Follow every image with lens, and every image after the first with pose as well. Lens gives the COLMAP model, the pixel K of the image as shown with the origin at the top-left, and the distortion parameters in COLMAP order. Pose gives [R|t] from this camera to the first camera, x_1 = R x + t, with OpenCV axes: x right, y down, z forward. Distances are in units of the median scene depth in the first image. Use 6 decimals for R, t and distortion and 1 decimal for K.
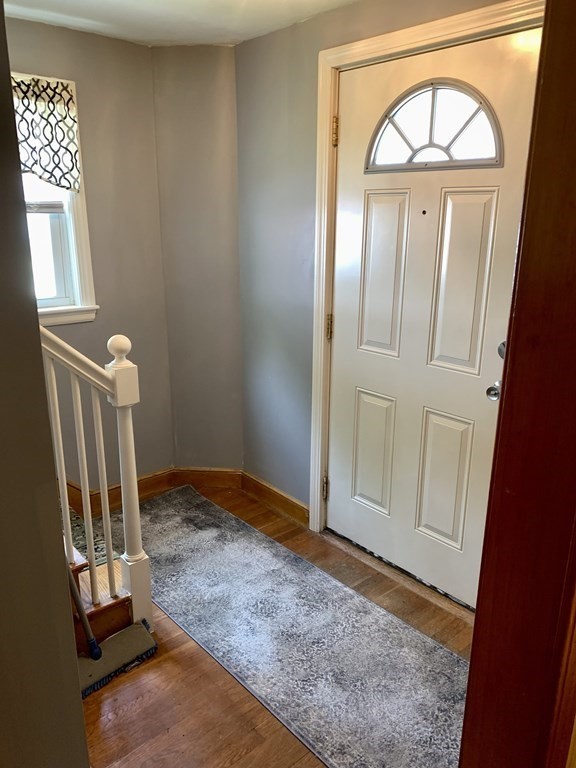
lens RADIAL K [[583.9, 0, 290.8], [0, 583.9, 382.1], [0, 0, 1]] dist [0.028509, -0.027720]
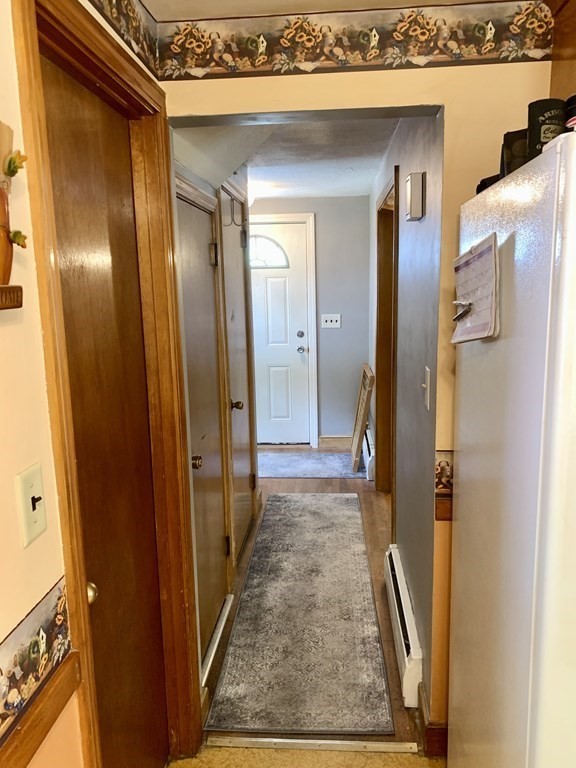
lens RADIAL K [[583.9, 0, 287.8], [0, 583.9, 383.2], [0, 0, 1]] dist [0.028509, -0.027720]
pose [[0.712586, -0.143793, 0.686691, -1.062577], [0.221858, 0.974729, -0.026117, 0.154311], [-0.665582, 0.170958, 0.726480, -0.600620]]
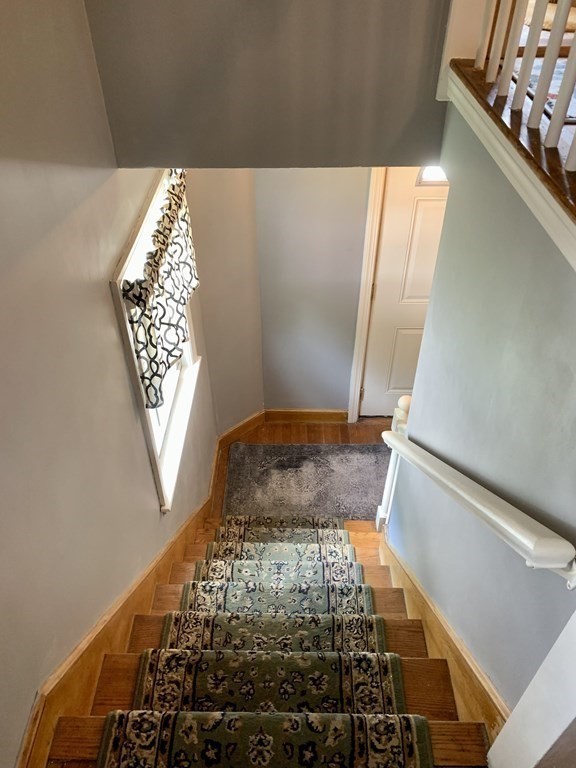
lens RADIAL K [[583.9, 0, 285.7], [0, 583.9, 385.5], [0, 0, 1]] dist [0.028509, -0.027720]
pose [[0.670571, -0.490082, 0.556915, -0.809696], [0.214387, 0.846706, 0.486957, -0.541710], [-0.710192, -0.207144, 0.672844, 0.187581]]
